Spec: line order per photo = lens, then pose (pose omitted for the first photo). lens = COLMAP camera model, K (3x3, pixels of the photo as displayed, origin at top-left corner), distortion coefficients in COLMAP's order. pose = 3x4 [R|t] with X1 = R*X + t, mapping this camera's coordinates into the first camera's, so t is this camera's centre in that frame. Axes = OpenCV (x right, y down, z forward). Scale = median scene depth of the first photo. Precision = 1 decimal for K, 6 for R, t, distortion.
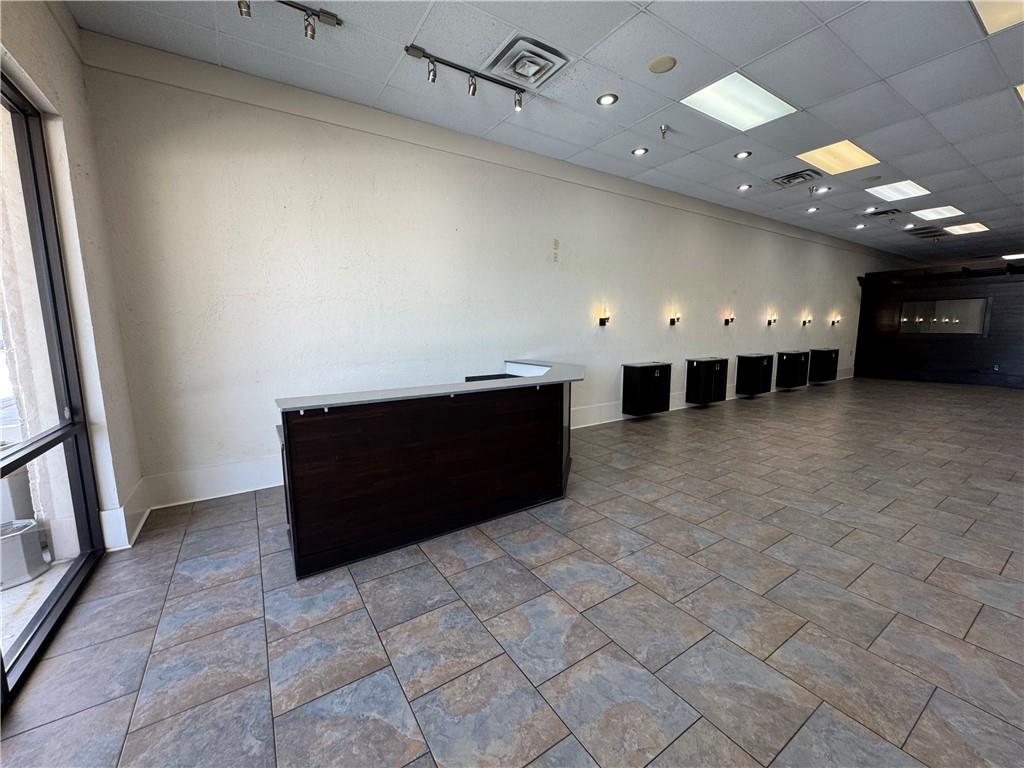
lens RADIAL K [[408.5, 0, 512.6], [0, 408.5, 386.3], [0, 0, 1]] dist [-0.002231, 0.000478]
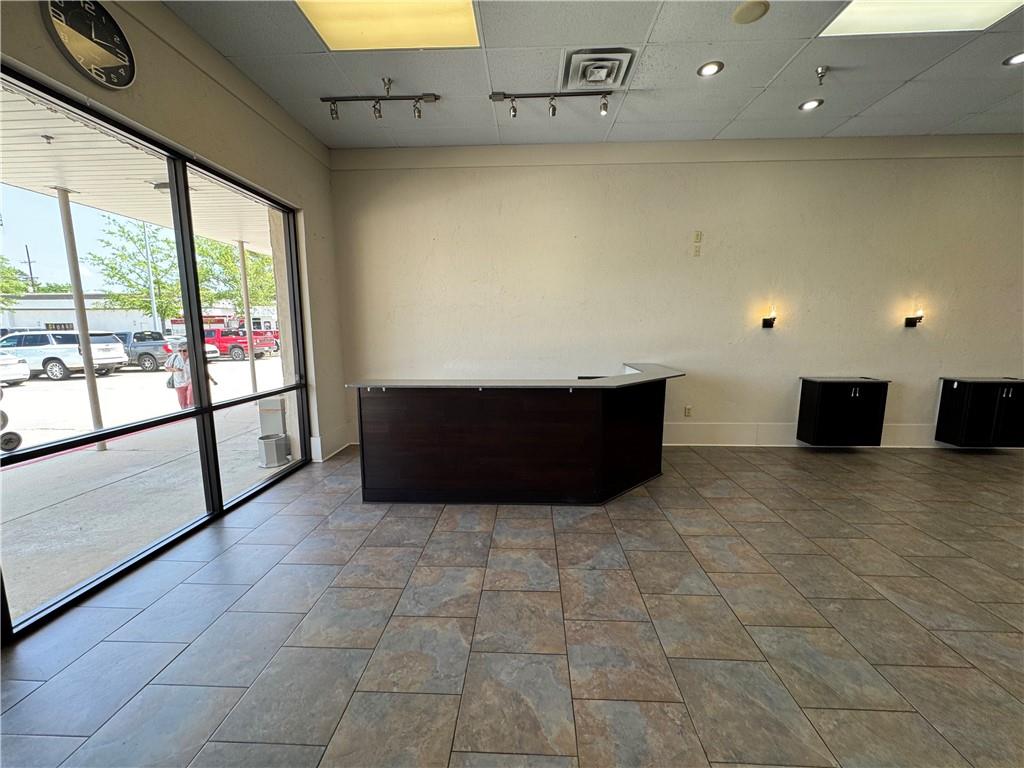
lens RADIAL K [[408.5, 0, 513.4], [0, 408.5, 385.1], [0, 0, 1]] dist [-0.002231, 0.000478]
pose [[0.811078, 0.089232, -0.578092, 0.512181], [-0.086383, 0.995732, 0.032500, -0.029410], [0.578524, 0.023577, 0.815324, 0.076362]]
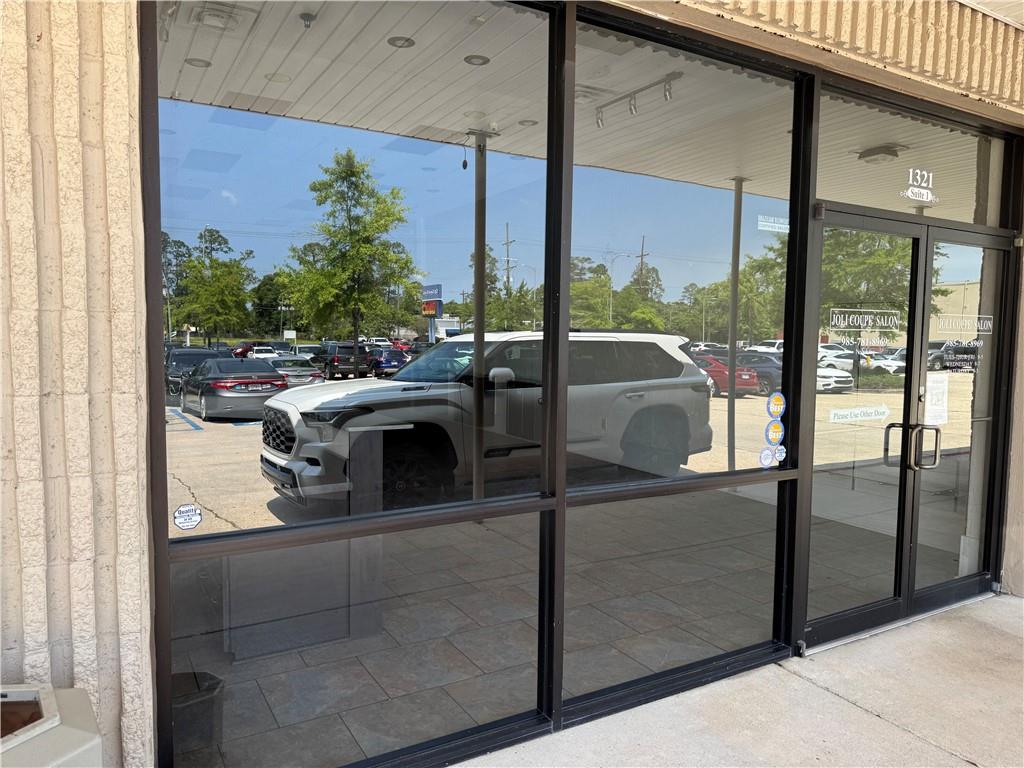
lens RADIAL K [[720.5, 0, 514.0], [0, 720.5, 385.9], [0, 0, 1]] dist [0.056011, -0.062116]
pose [[0.050936, -0.066619, 0.996477, -1.417539], [0.126715, 0.990140, 0.059718, -0.069049], [-0.990630, 0.123227, 0.058876, 0.407143]]
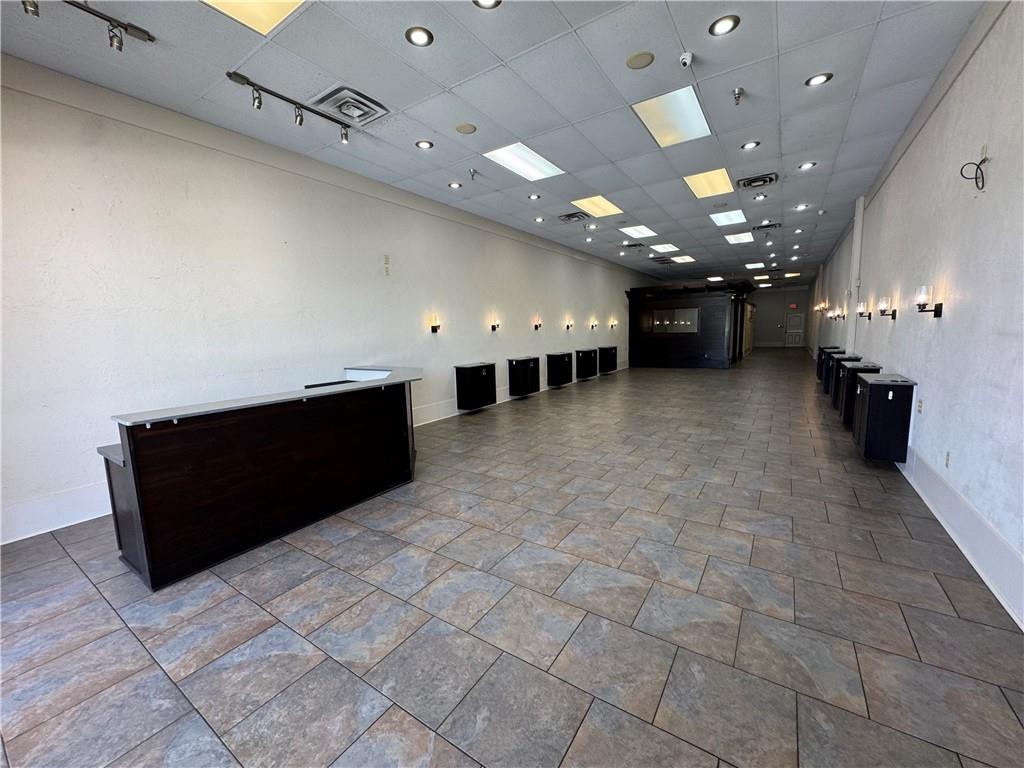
lens RADIAL K [[408.5, 0, 514.1], [0, 408.5, 385.6], [0, 0, 1]] dist [-0.002231, 0.000478]
pose [[0.919277, -0.069705, 0.387390, -0.043265], [0.074941, 0.997187, 0.001594, 0.020944], [-0.386412, 0.027566, 0.921914, -0.206926]]
